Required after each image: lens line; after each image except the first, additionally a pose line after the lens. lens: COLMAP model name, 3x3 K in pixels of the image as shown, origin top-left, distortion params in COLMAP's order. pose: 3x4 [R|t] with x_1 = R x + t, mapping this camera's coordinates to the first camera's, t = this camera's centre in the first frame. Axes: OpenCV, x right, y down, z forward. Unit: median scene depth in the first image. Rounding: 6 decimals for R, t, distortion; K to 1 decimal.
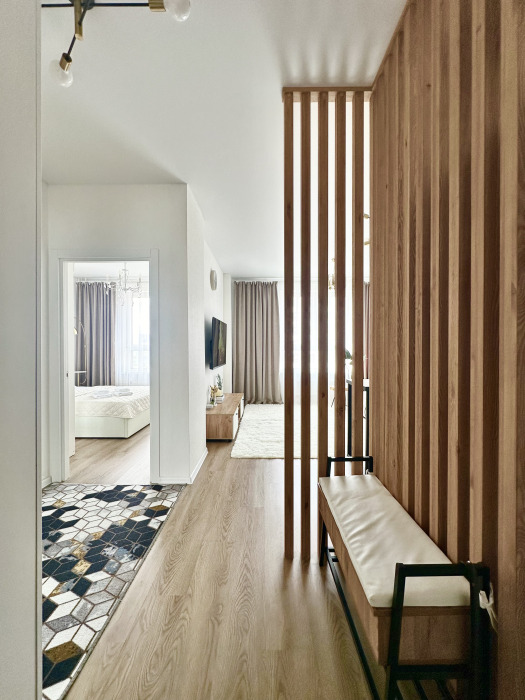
lens RADIAL K [[280.4, 0, 262.5], [0, 280.4, 350.0], [0, 0, 1]] dist [-0.000903, -0.000076]
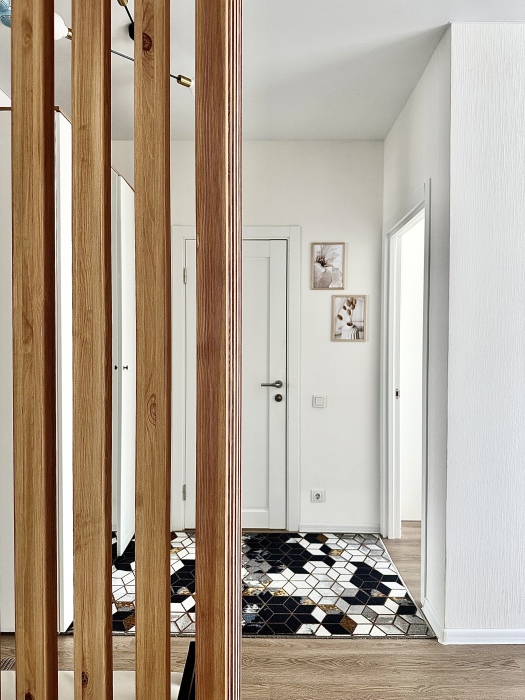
lens RADIAL K [[493.3, 0, 262.2], [0, 493.3, 353.6], [0, 0, 1]] dist [0.105995, -0.131724]
pose [[-0.000862, 0.012624, -0.999920, 0.605086], [-0.012625, 0.999840, 0.012634, -0.027361], [0.999920, 0.012635, -0.000703, 0.686530]]
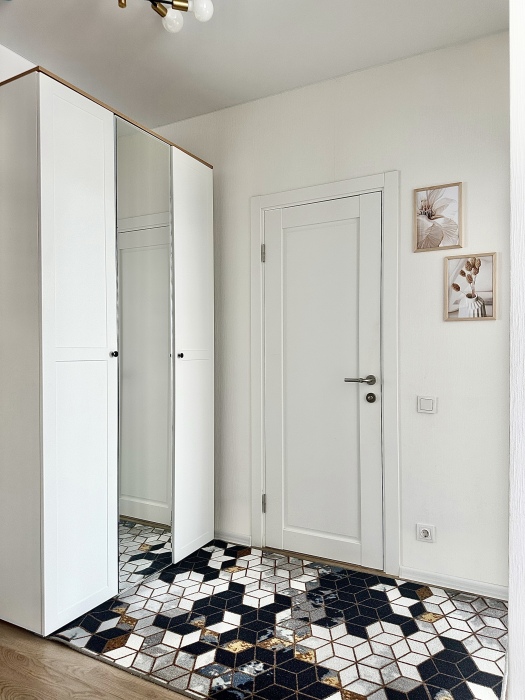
lens RADIAL K [[494.7, 0, 261.9], [0, 494.7, 353.6], [0, 0, 1]] dist [0.001430, 0.002201]
pose [[-0.467316, -0.004360, -0.884080, 0.271413], [-0.008048, 0.999967, -0.000677, 0.021423], [0.884054, 0.006799, -0.467336, 1.018843]]
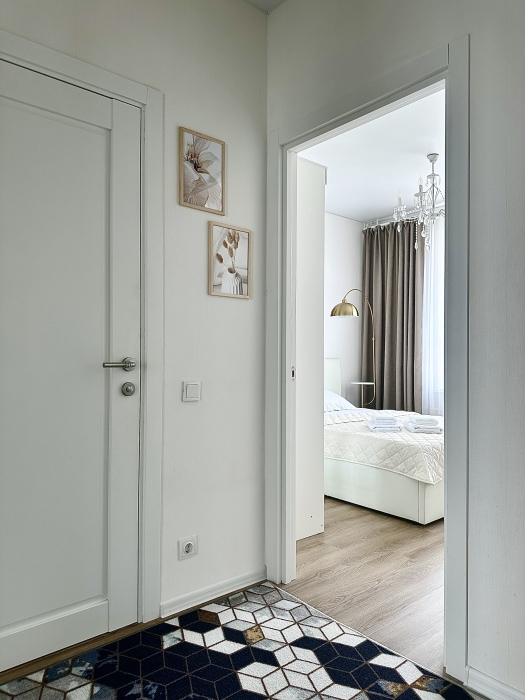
lens RADIAL K [[493.3, 0, 262.2], [0, 493.3, 353.6], [0, 0, 1]] dist [0.105995, -0.131724]
pose [[0.660173, 0.000578, -0.751113, -0.057916], [-0.010434, 0.999910, -0.008401, 0.062923], [0.751041, 0.013384, 0.660120, 0.378392]]
